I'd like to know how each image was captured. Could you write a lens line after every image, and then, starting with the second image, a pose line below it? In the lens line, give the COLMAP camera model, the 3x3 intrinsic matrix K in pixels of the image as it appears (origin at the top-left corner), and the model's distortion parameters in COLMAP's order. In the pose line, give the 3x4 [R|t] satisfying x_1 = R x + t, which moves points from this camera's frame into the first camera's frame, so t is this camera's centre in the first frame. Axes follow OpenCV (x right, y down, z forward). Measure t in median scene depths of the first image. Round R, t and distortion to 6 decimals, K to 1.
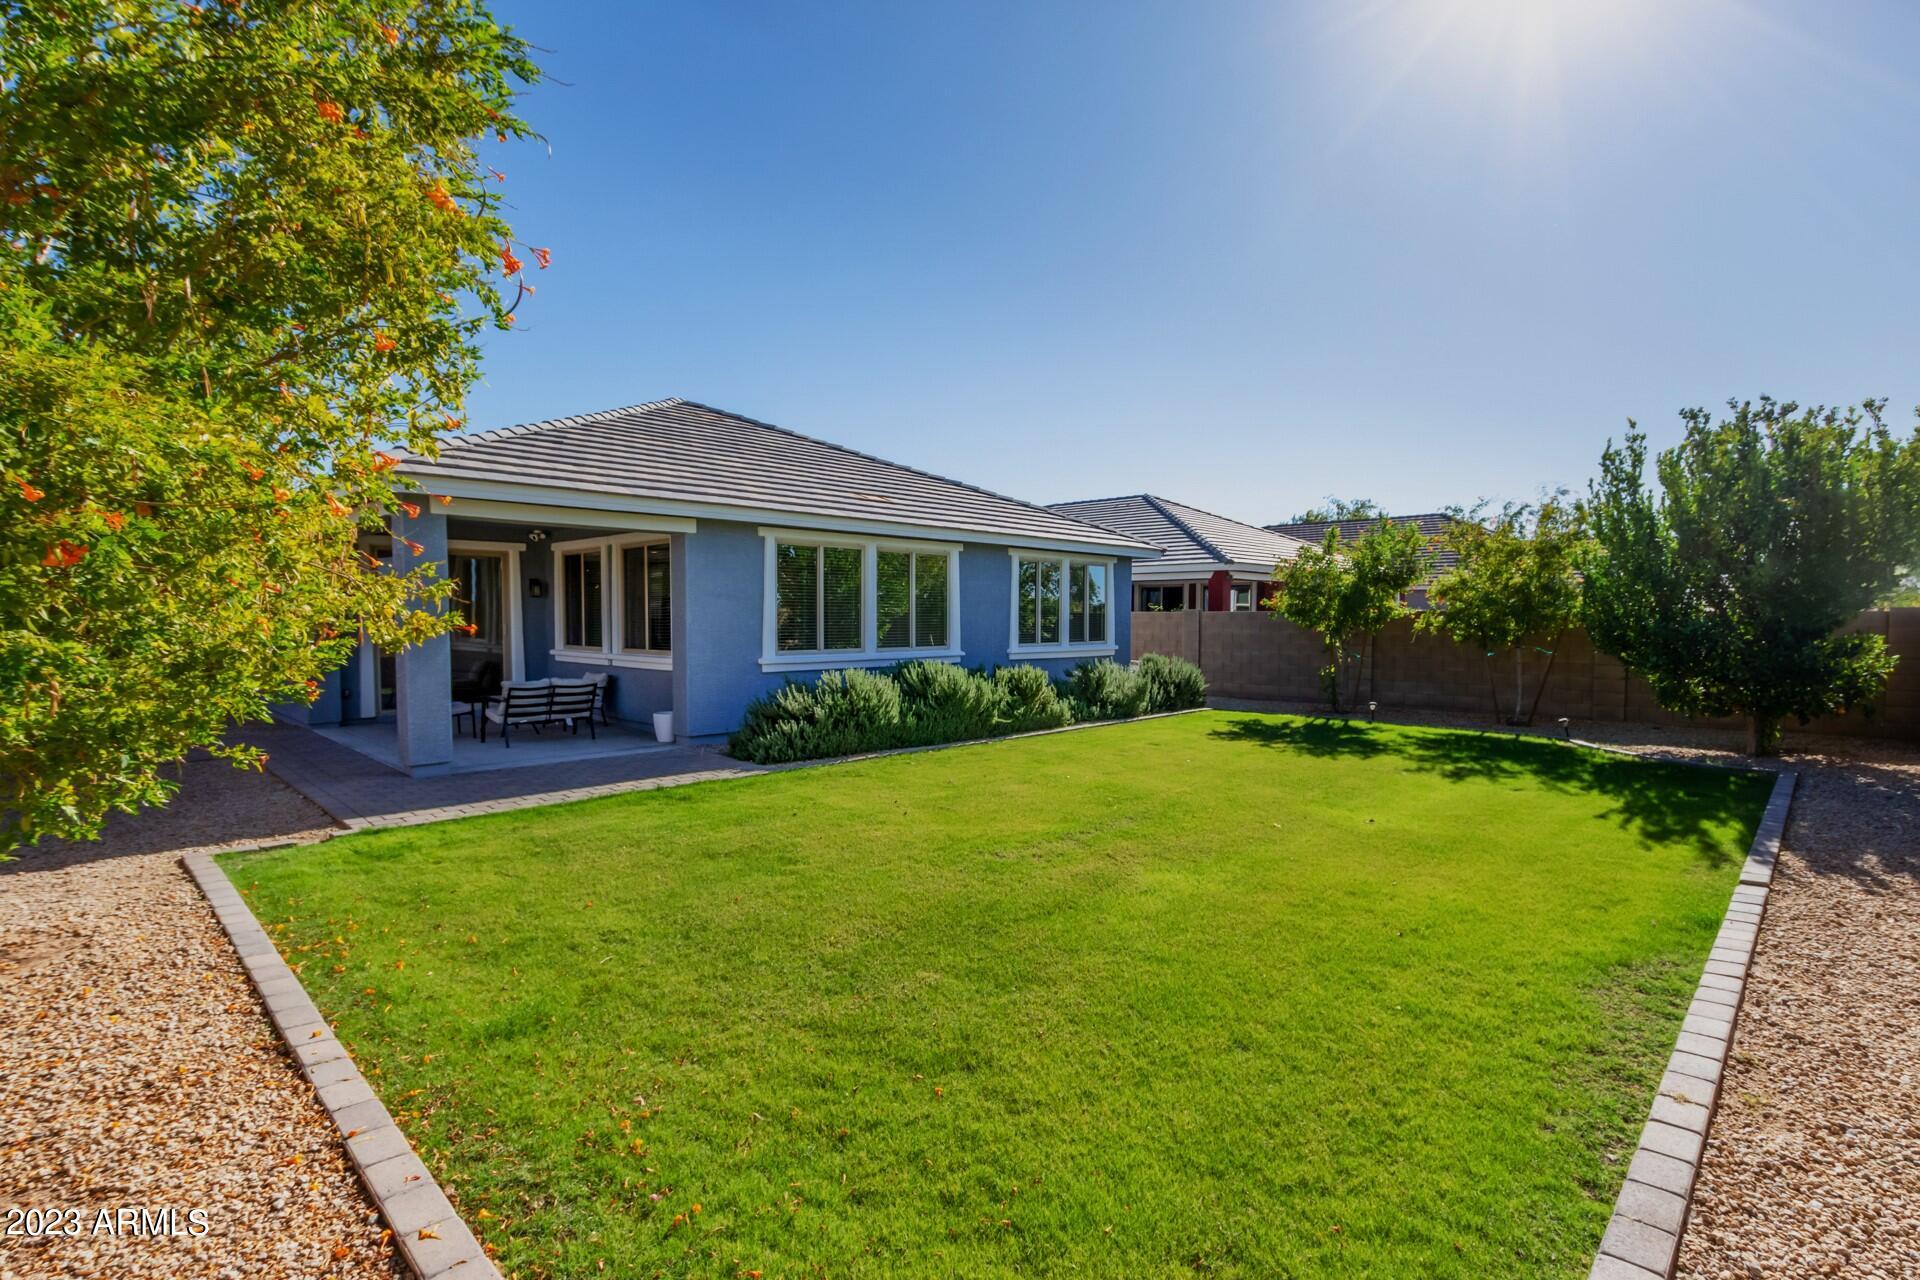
lens RADIAL K [[899.2, 0, 963.4], [0, 899.2, 650.0], [0, 0, 1]] dist [0.000268, -0.000920]
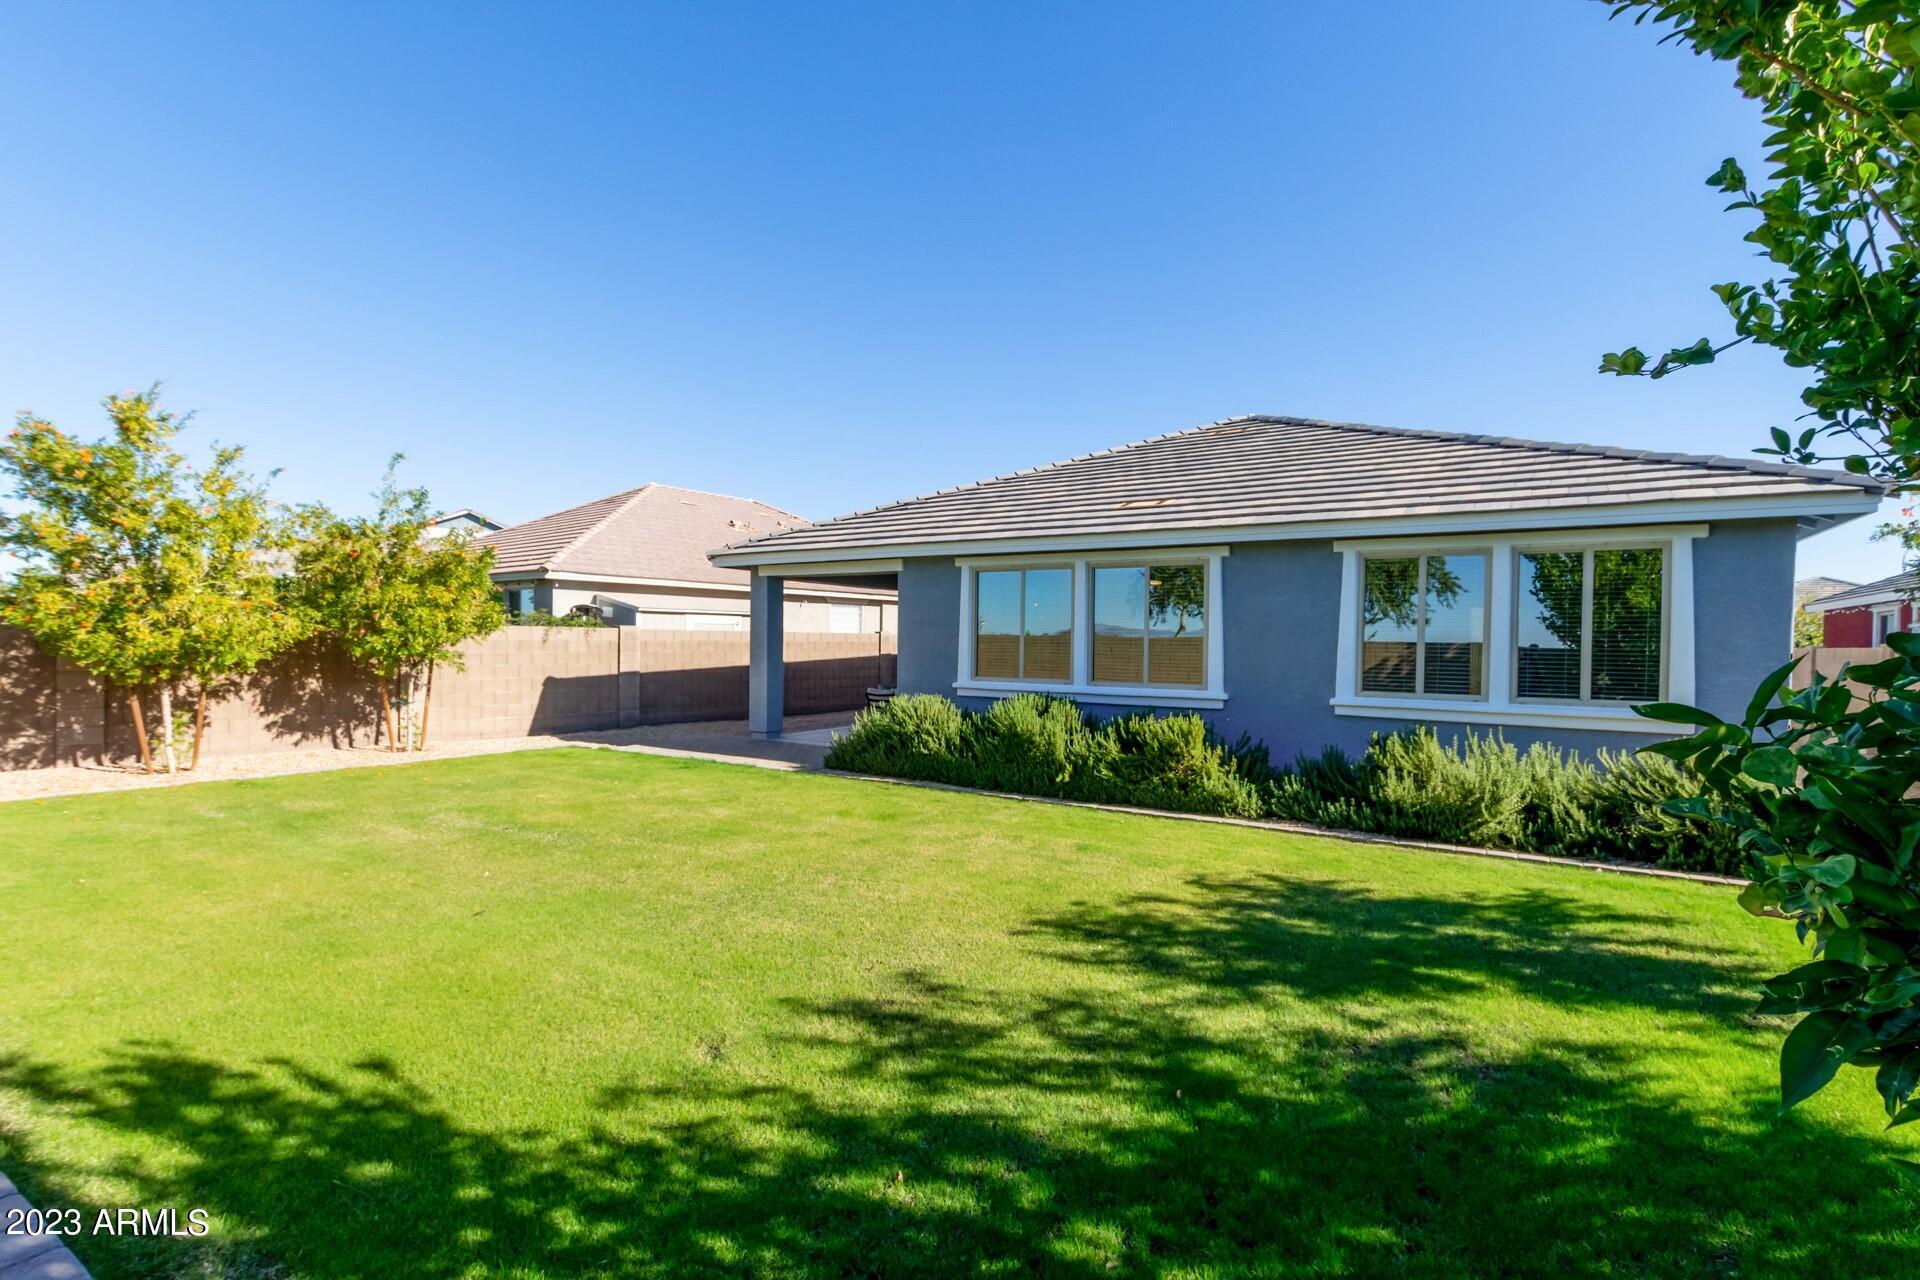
lens RADIAL K [[899.2, 0, 963.4], [0, 899.2, 650.0], [0, 0, 1]] dist [0.000268, -0.000920]
pose [[0.206672, 0.006120, -0.978391, 0.715885], [-0.053504, 0.998555, -0.005056, -0.020993], [0.976946, 0.053392, 0.206701, 0.698070]]
